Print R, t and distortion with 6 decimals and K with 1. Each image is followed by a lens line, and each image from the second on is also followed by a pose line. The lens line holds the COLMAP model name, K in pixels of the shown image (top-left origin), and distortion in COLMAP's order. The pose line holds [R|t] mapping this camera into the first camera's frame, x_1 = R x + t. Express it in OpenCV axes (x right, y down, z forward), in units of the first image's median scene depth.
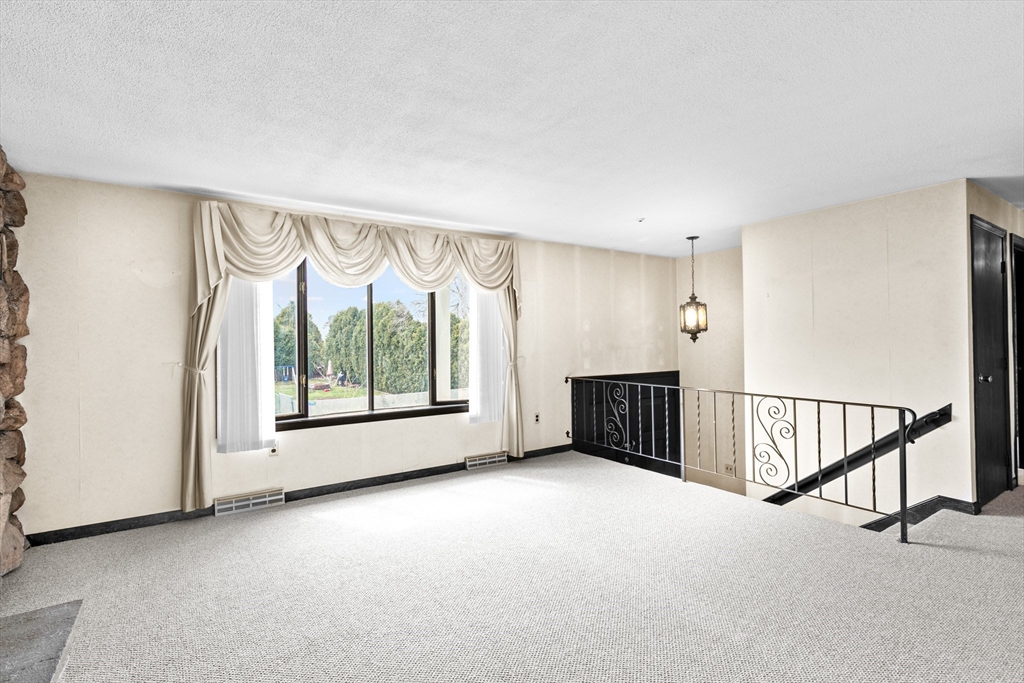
lens RADIAL K [[490.6, 0, 510.6], [0, 490.6, 339.3], [0, 0, 1]] dist [0.000136, 0.000486]
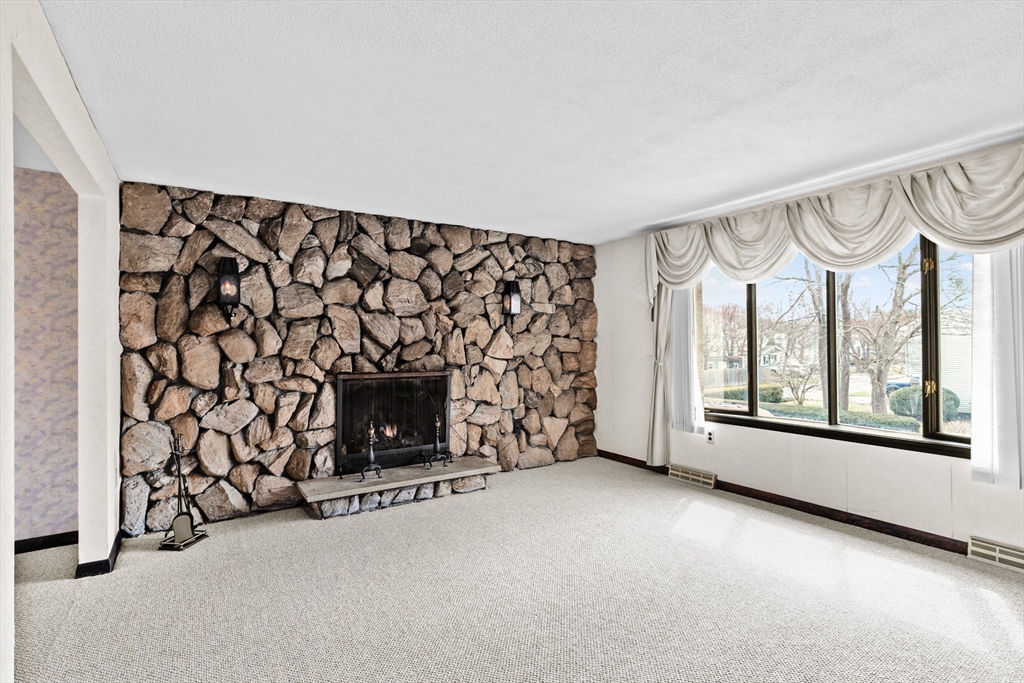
lens RADIAL K [[490.6, 0, 510.6], [0, 490.6, 339.3], [0, 0, 1]] dist [0.000136, 0.000486]
pose [[-0.021360, -0.000364, -0.999772, 0.664798], [0.010840, 0.999941, -0.000596, -0.001008], [0.999713, -0.010850, -0.021355, 0.605823]]
